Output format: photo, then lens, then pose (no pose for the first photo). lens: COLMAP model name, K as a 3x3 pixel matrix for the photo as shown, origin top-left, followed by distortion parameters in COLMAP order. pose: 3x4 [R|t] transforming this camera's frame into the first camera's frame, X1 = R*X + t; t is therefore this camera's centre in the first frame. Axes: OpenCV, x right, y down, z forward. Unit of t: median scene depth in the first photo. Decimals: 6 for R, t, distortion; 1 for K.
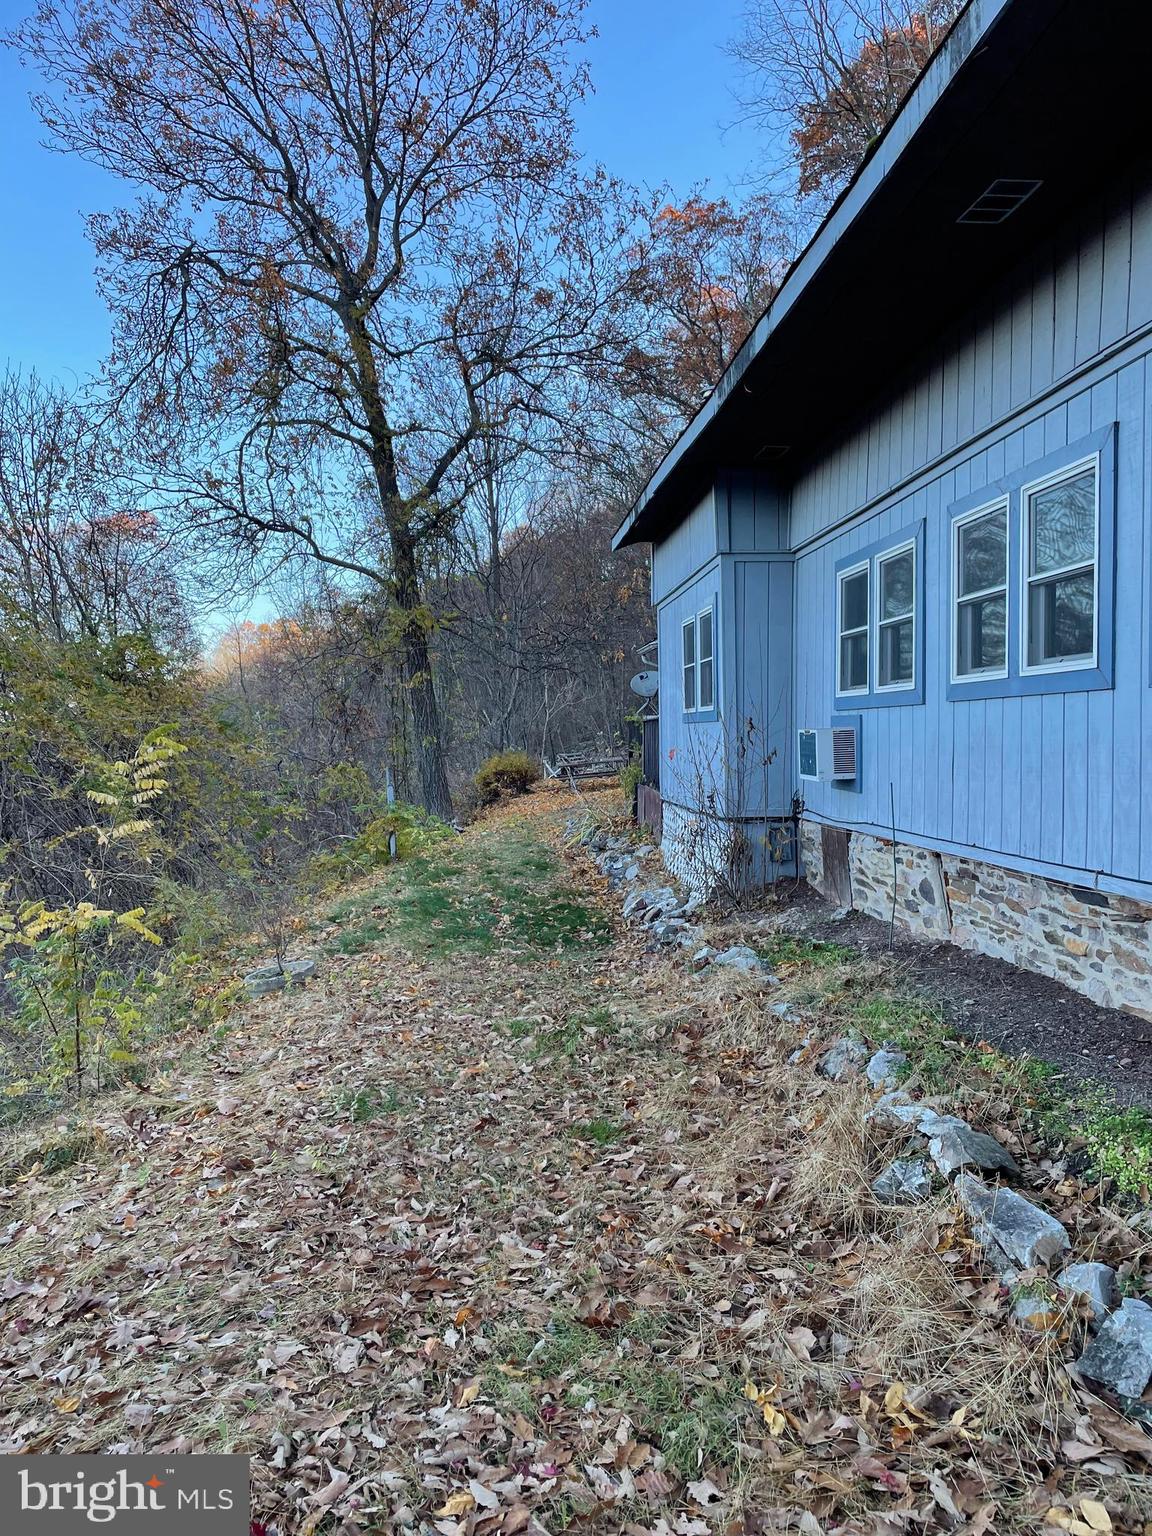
lens RADIAL K [[1143.5, 0, 579.2], [0, 1143.5, 774.6], [0, 0, 1]] dist [0.097645, -0.115150]
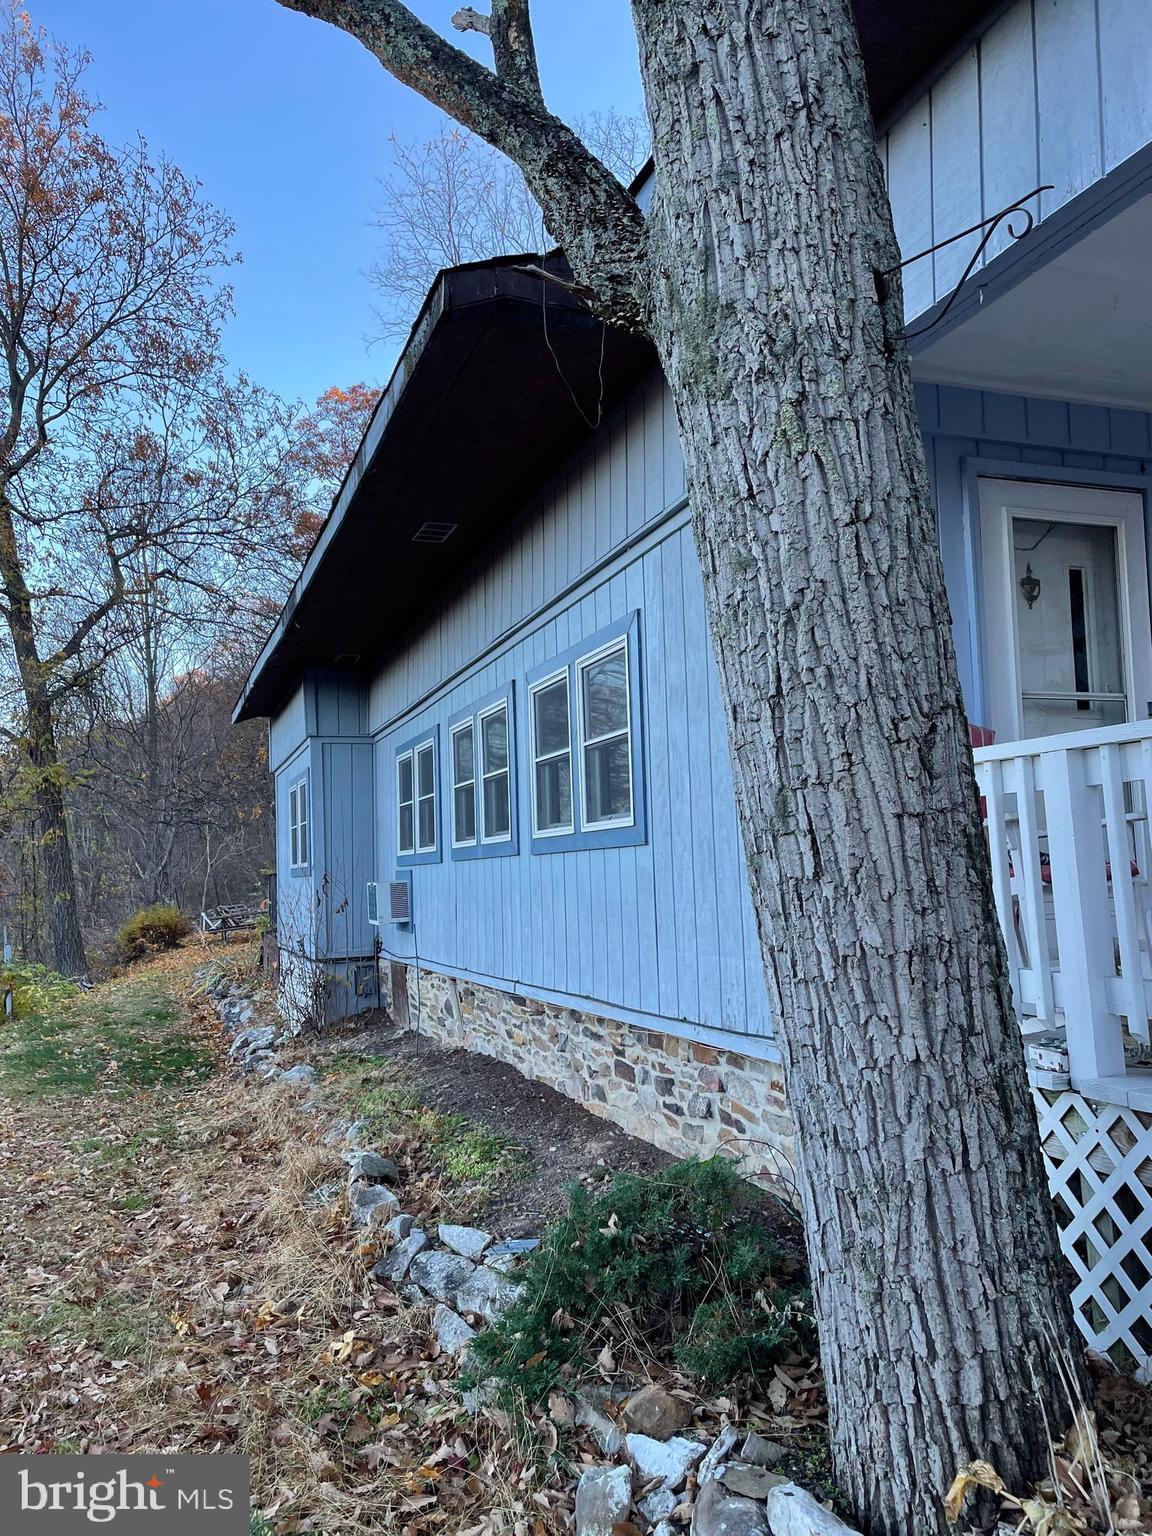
lens RADIAL K [[1143.5, 0, 579.2], [0, 1143.5, 774.6], [0, 0, 1]] dist [0.097645, -0.115150]
pose [[0.963607, 0.002946, 0.267308, 0.065838], [0.030834, 0.992040, -0.122088, 0.002364], [-0.265540, 0.125887, 0.955846, -0.195463]]
